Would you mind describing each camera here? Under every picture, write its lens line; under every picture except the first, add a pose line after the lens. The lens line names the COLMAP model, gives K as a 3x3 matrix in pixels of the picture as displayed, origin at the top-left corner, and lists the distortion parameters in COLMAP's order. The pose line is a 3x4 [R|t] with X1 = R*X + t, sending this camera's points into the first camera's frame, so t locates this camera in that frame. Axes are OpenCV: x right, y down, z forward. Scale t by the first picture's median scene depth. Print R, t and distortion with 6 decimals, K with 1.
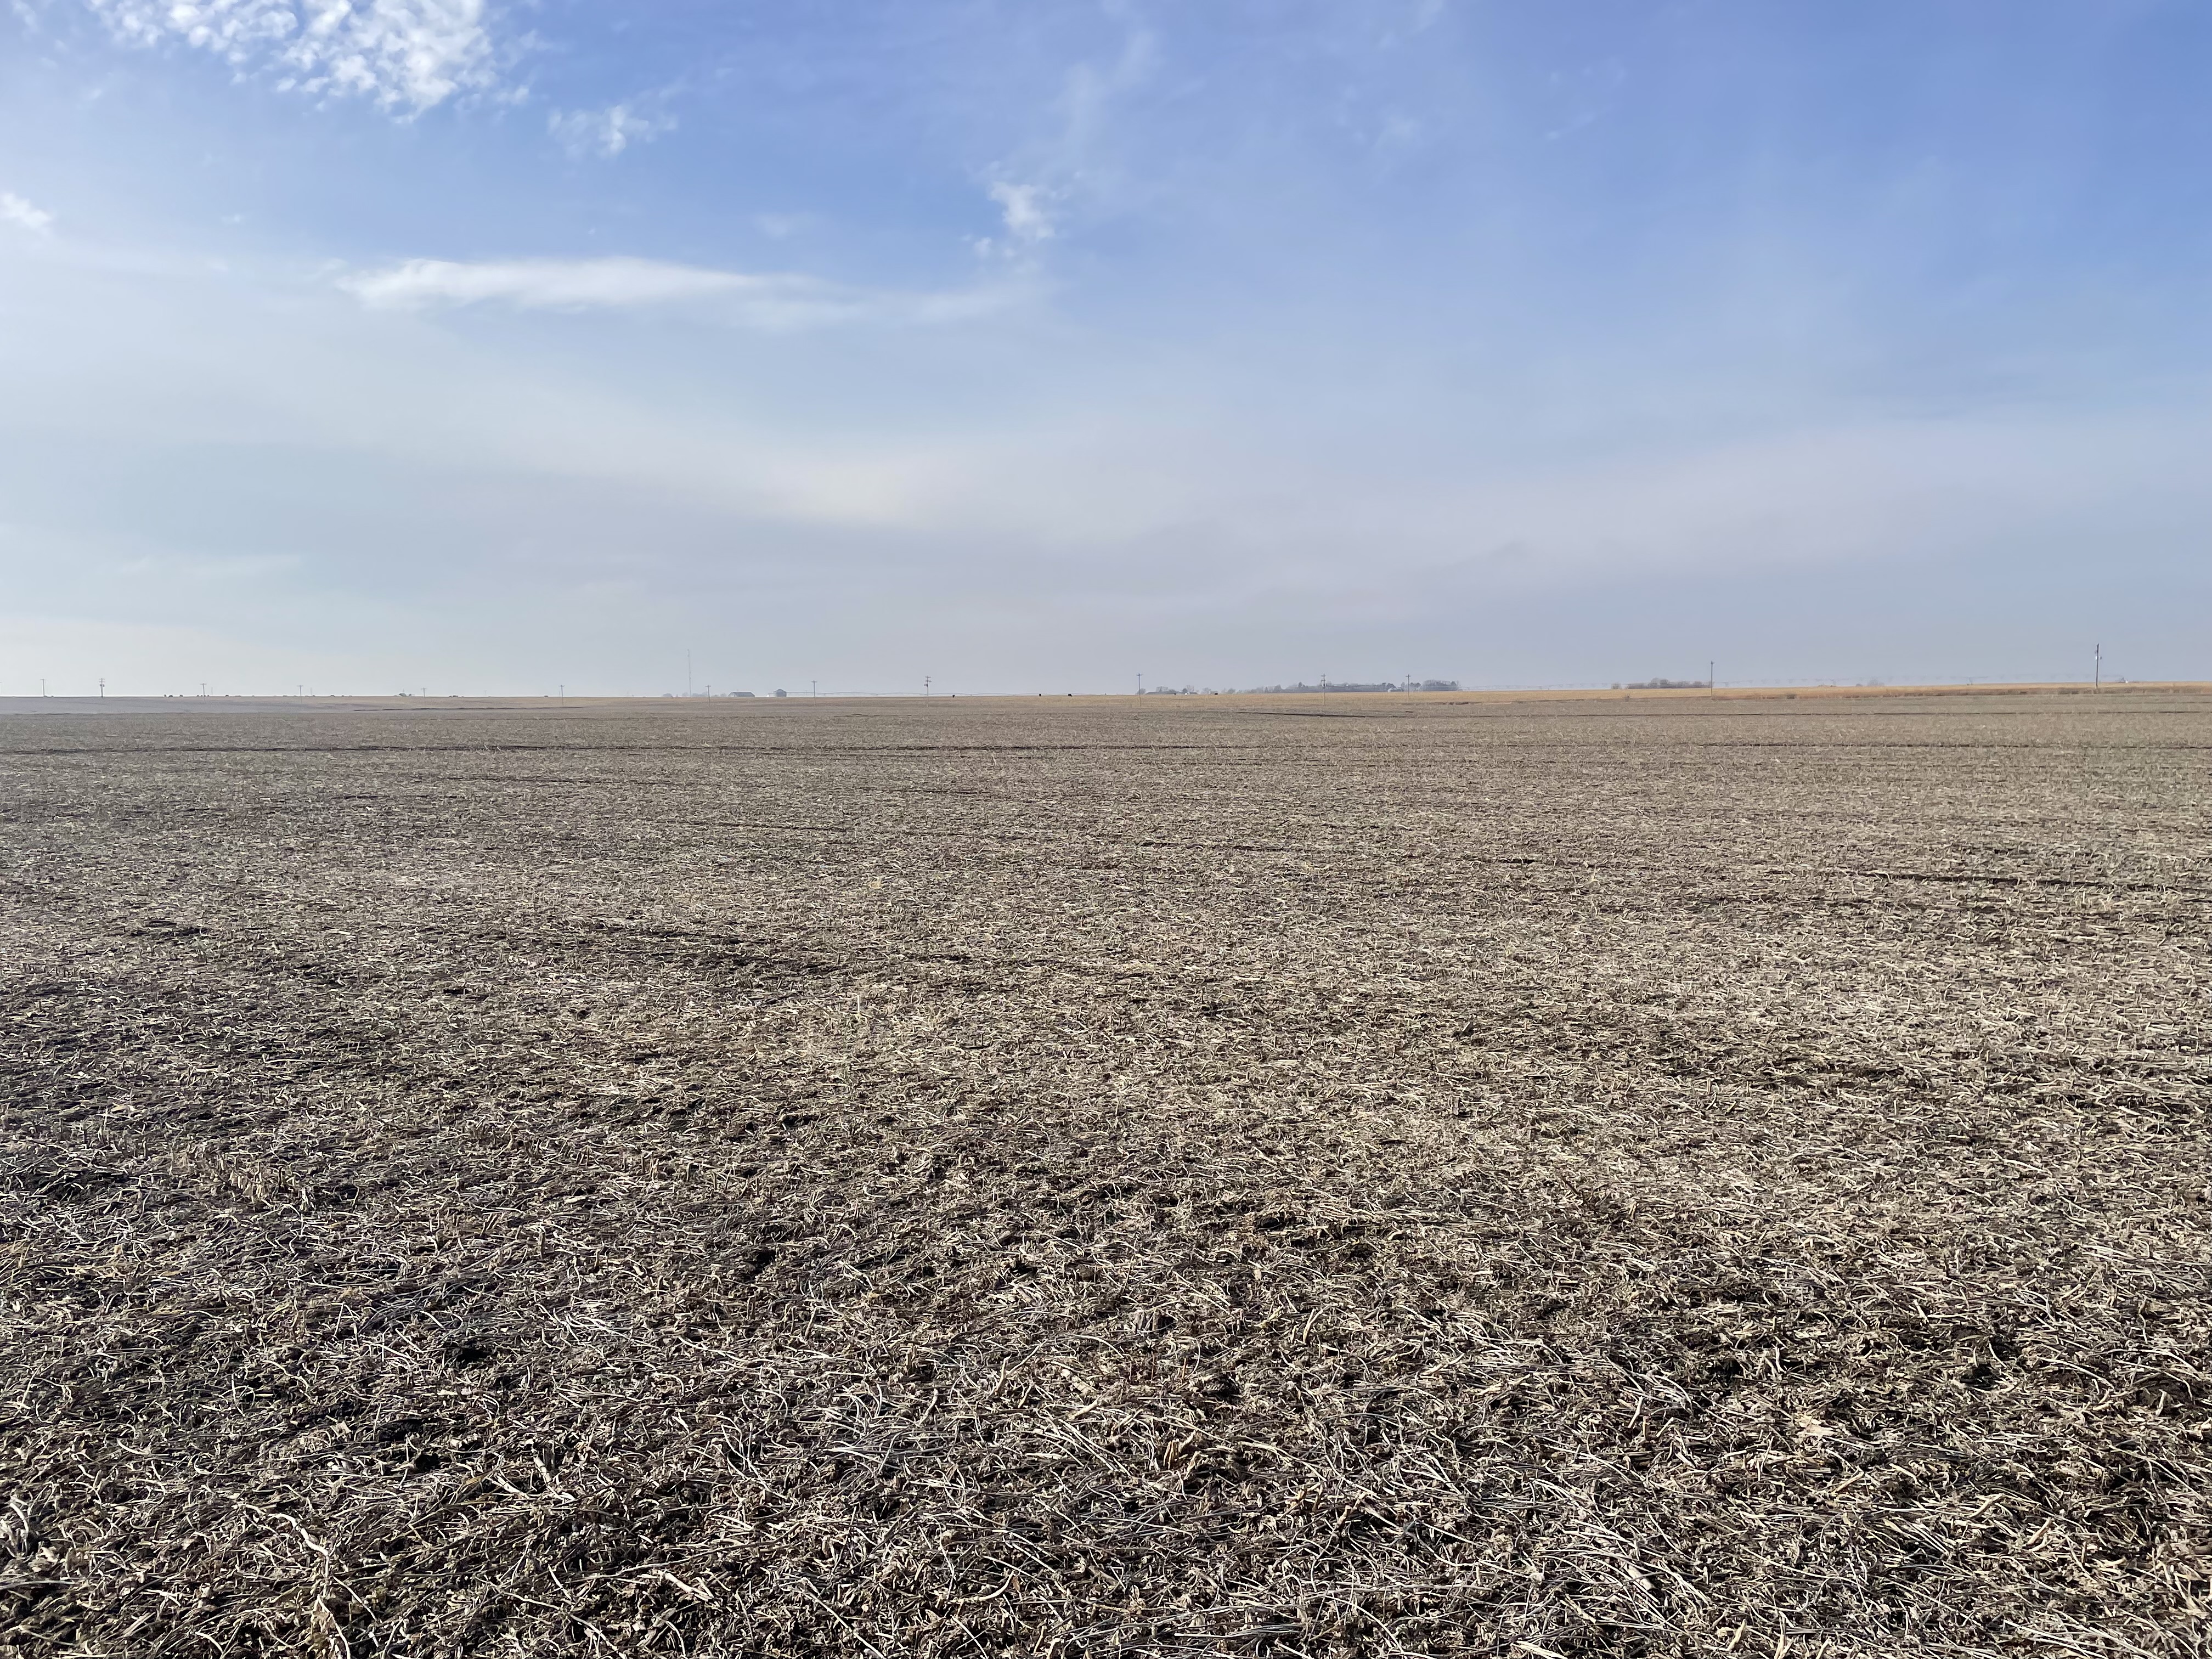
lens RADIAL K [[1615.7, 0, 1106.0], [0, 1615.7, 829.5], [0, 0, 1]] dist [0.082320, -0.090322]
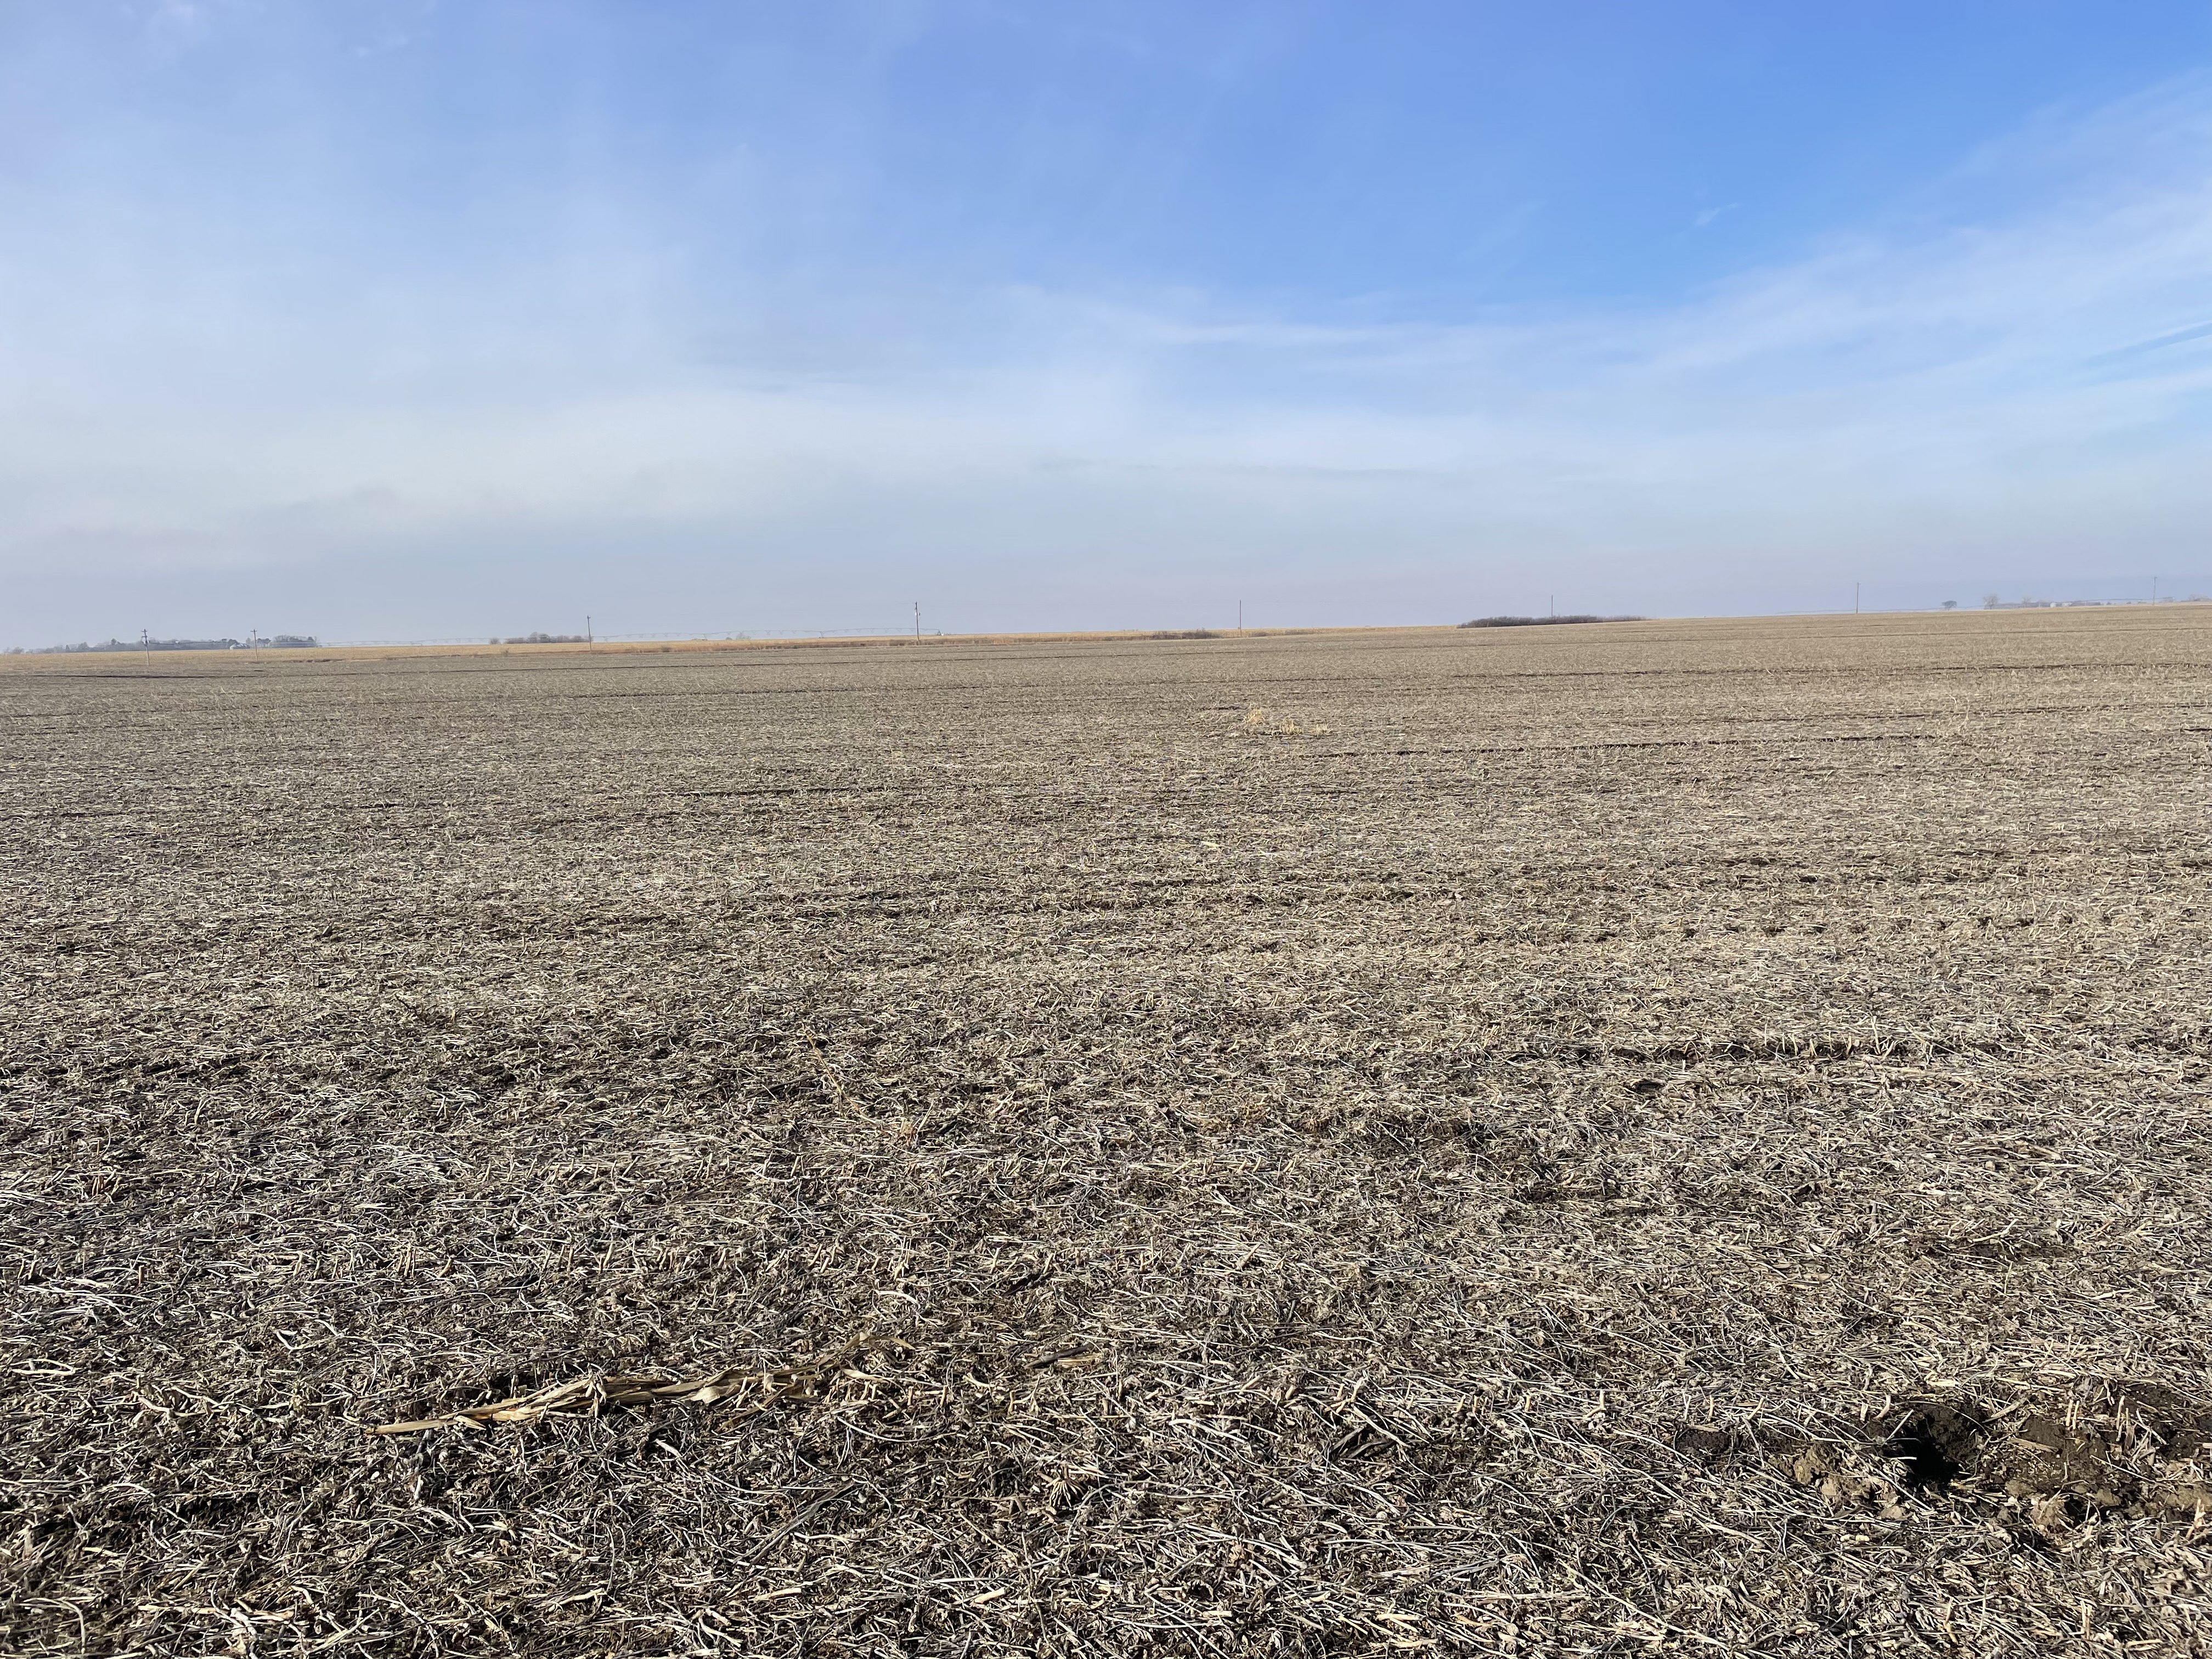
lens RADIAL K [[1647.3, 0, 1099.2], [0, 1647.3, 828.9], [0, 0, 1]] dist [0.082644, -0.106783]
pose [[0.796873, -0.081271, 0.598655, -0.047126], [0.066294, 0.996690, 0.047063, 0.026467], [-0.600498, 0.002184, 0.799623, -0.287687]]
